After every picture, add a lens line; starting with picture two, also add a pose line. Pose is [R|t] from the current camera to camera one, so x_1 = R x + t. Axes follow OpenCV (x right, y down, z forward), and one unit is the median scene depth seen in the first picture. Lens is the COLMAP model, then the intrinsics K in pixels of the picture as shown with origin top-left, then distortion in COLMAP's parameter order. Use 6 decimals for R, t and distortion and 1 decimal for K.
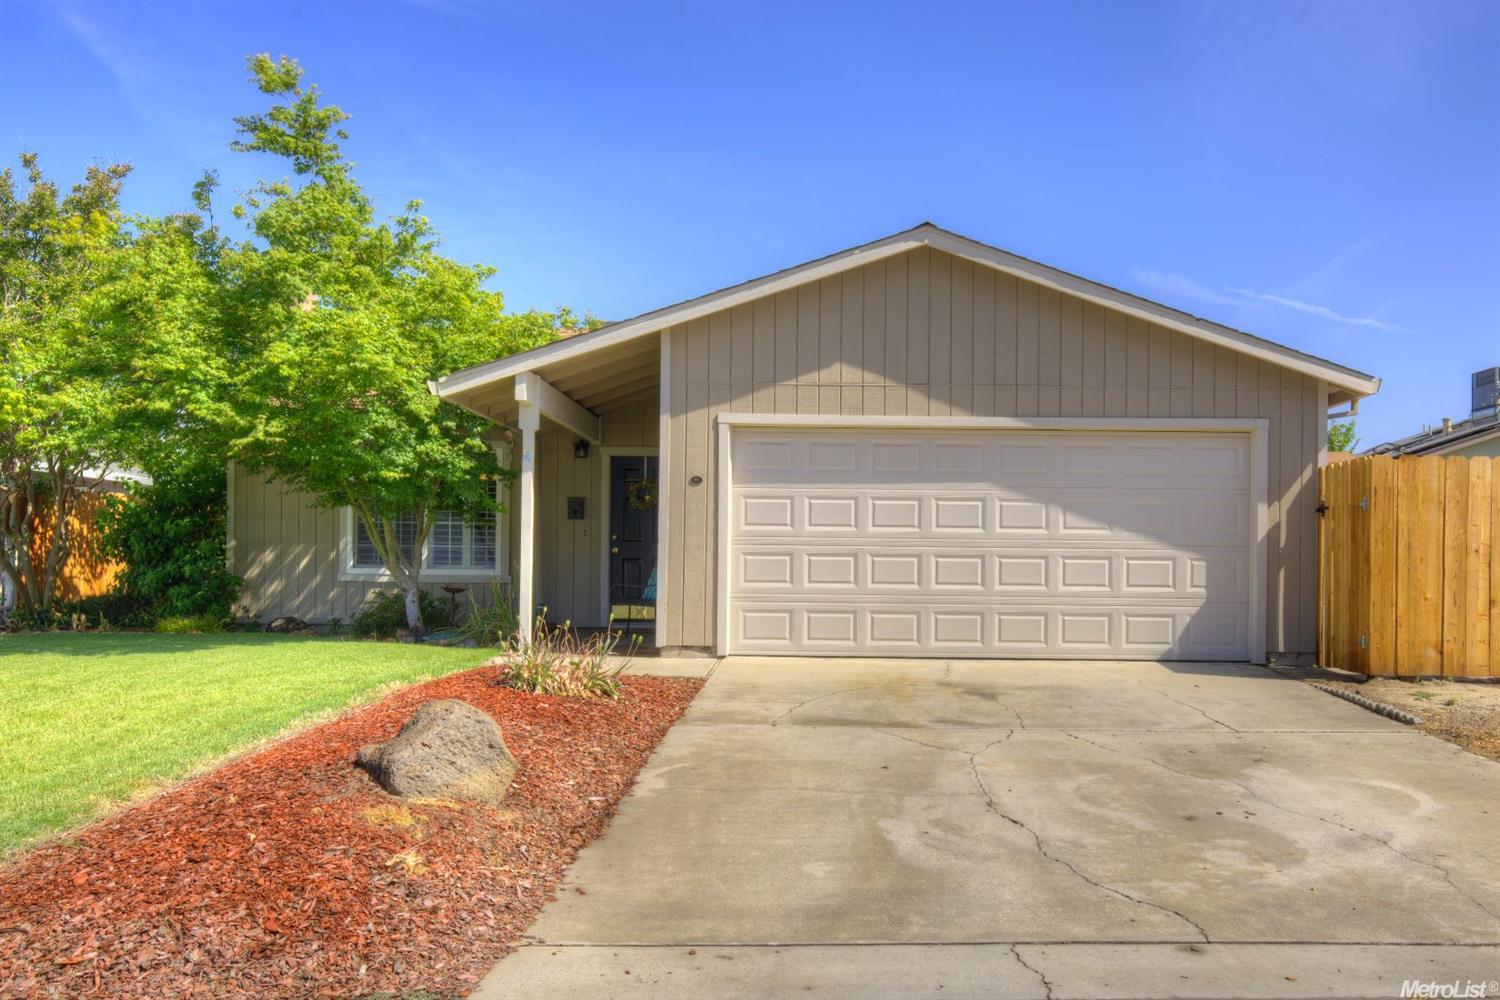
lens RADIAL K [[914.0, 0, 750.8], [0, 914.0, 507.8], [0, 0, 1]] dist [0.009937, 0.001836]
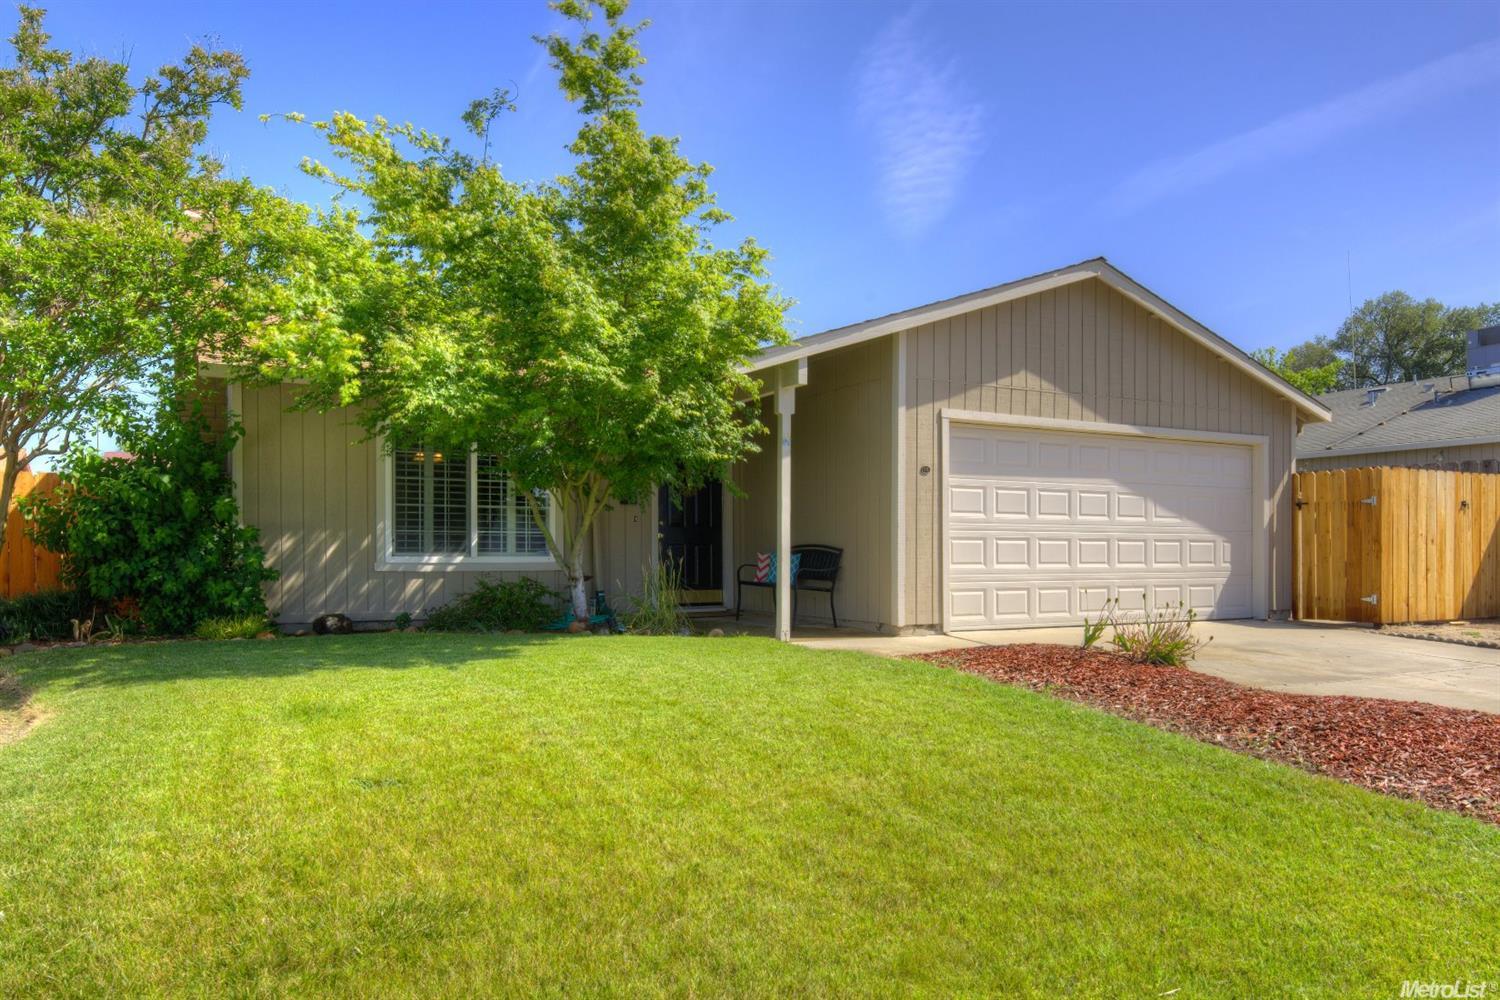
lens RADIAL K [[829.8, 0, 750.2], [0, 829.8, 499.2], [0, 0, 1]] dist [0.008921, -0.004826]
pose [[0.919038, 0.015148, 0.393878, -0.620904], [-0.016211, 0.999868, -0.000627, 0.007874], [-0.393836, -0.005809, 0.919163, 0.182813]]
